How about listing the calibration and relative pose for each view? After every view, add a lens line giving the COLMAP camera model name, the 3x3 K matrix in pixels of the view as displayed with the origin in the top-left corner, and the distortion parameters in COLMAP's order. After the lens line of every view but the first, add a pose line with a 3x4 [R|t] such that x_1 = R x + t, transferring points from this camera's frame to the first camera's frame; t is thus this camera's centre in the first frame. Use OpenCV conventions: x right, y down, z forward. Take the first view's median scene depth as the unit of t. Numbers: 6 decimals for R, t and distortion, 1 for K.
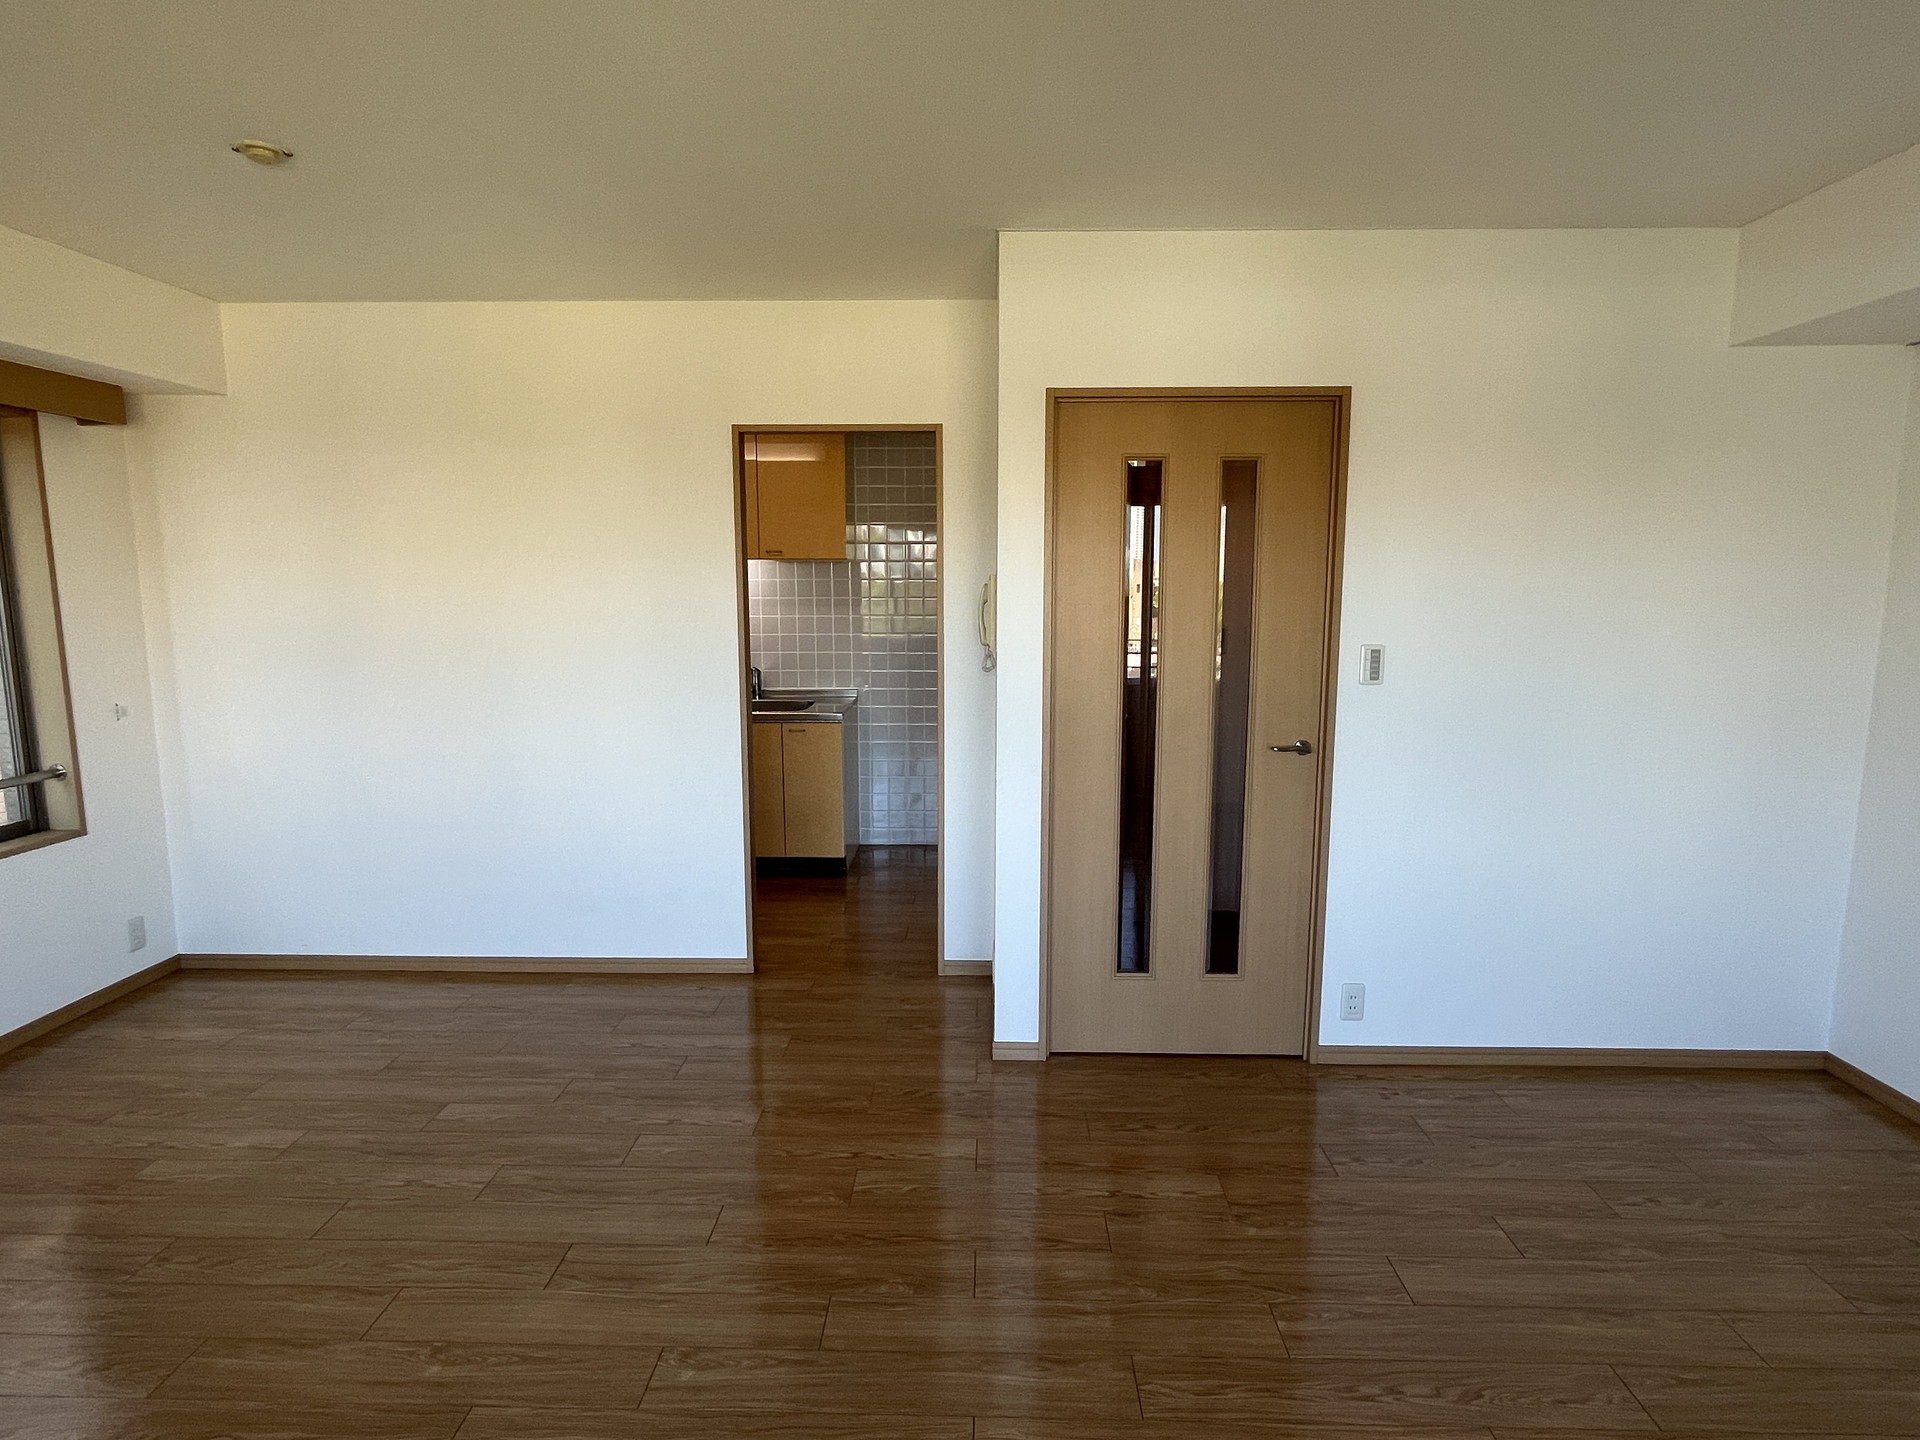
lens RADIAL K [[1005.0, 0, 959.8], [0, 1005.0, 719.1], [0, 0, 1]] dist [-0.011634, 0.000640]
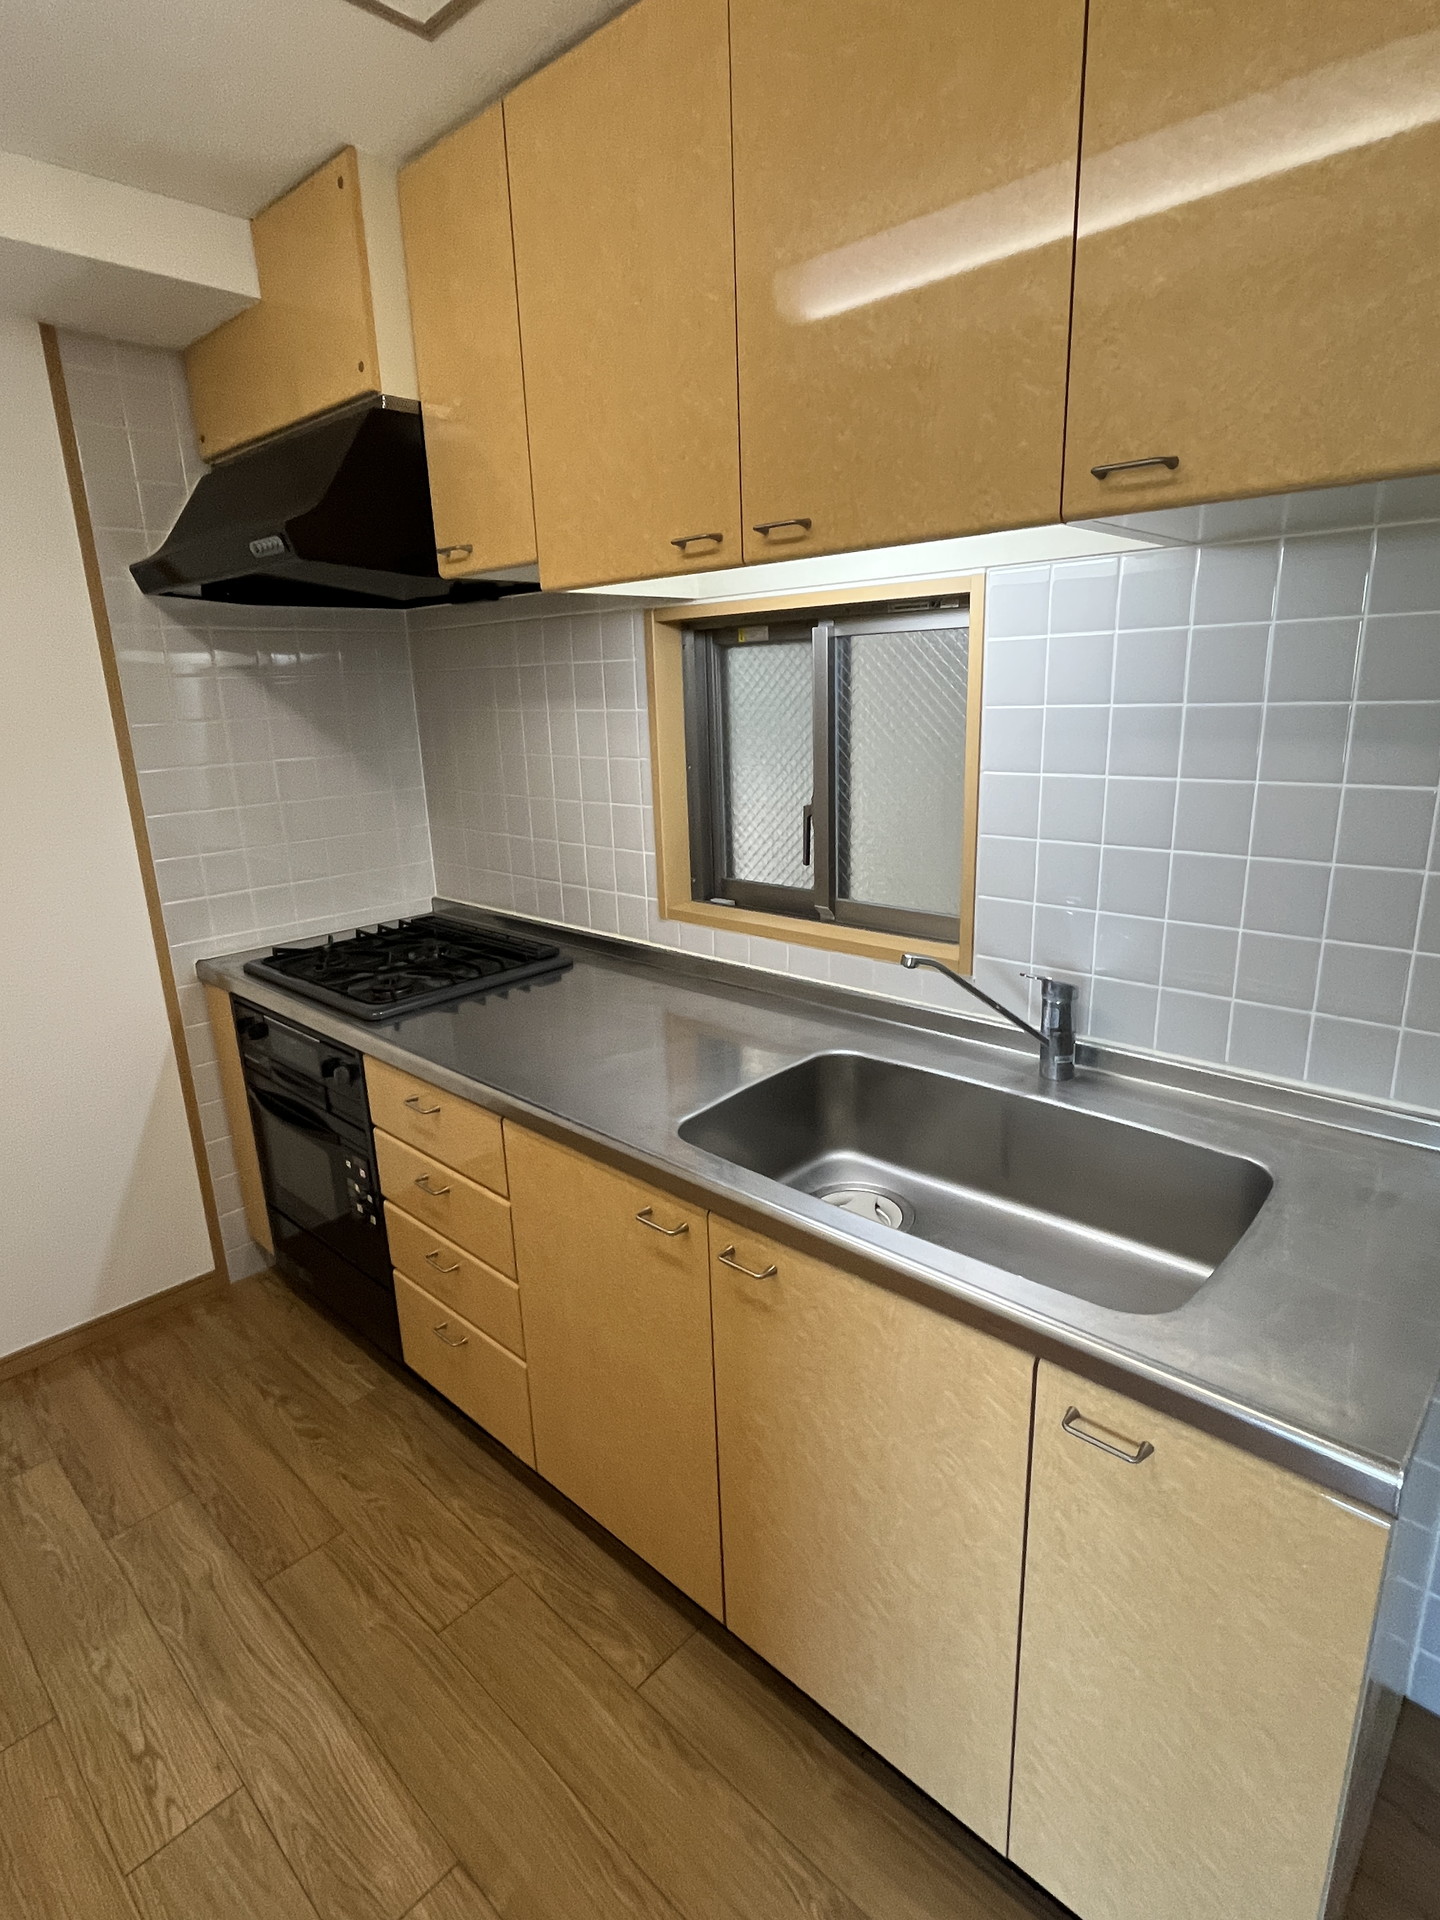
lens RADIAL K [[1005.0, 0, 721.0], [0, 1005.0, 960.1], [0, 0, 1]] dist [-0.011634, 0.000640]
pose [[0.742476, 0.160318, -0.650405, -0.098417], [-0.063731, 0.983441, 0.169656, -0.095258], [0.666834, -0.084514, 0.740398, 0.751389]]
